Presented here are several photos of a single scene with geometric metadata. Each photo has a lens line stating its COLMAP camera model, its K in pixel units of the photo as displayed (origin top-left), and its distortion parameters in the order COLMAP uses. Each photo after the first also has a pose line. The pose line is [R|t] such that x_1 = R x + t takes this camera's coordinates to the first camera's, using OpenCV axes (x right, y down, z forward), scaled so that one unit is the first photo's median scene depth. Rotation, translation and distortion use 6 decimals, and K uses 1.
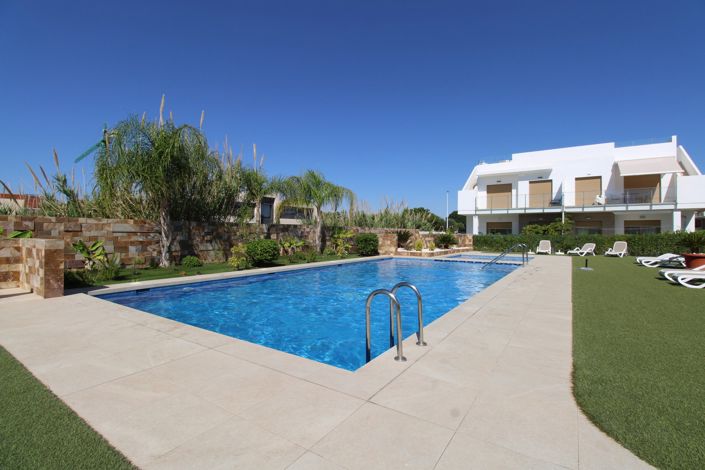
lens RADIAL K [[326.1, 0, 352.5], [0, 326.1, 235.0], [0, 0, 1]] dist [0.000287, -0.012654]
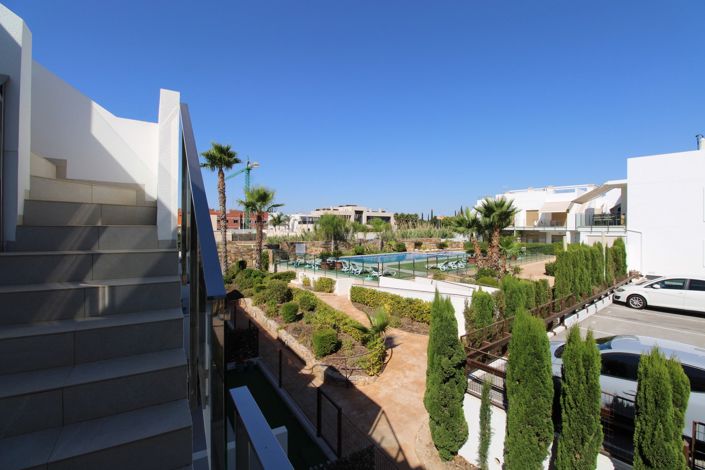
lens RADIAL K [[328.0, 0, 357.8], [0, 328.0, 227.9], [0, 0, 1]] dist [-0.000689, -0.012499]
pose [[0.968761, 0.000642, -0.247995, 0.352509], [-0.001492, 0.999994, -0.003240, -0.109414], [0.247991, 0.003509, 0.968756, -1.475576]]
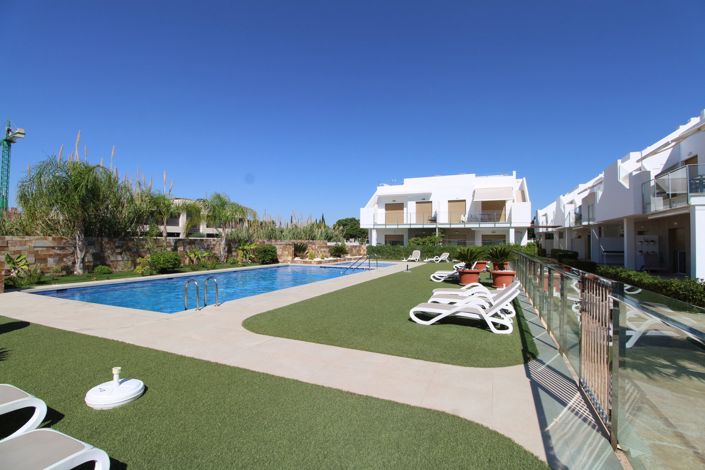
lens RADIAL K [[326.1, 0, 352.5], [0, 326.1, 235.0], [0, 0, 1]] dist [0.000287, -0.012654]
pose [[0.984127, 0.006606, 0.177344, 0.148180], [-0.002396, 0.999711, -0.023940, -0.016250], [-0.177451, 0.023135, 0.983858, -0.259159]]
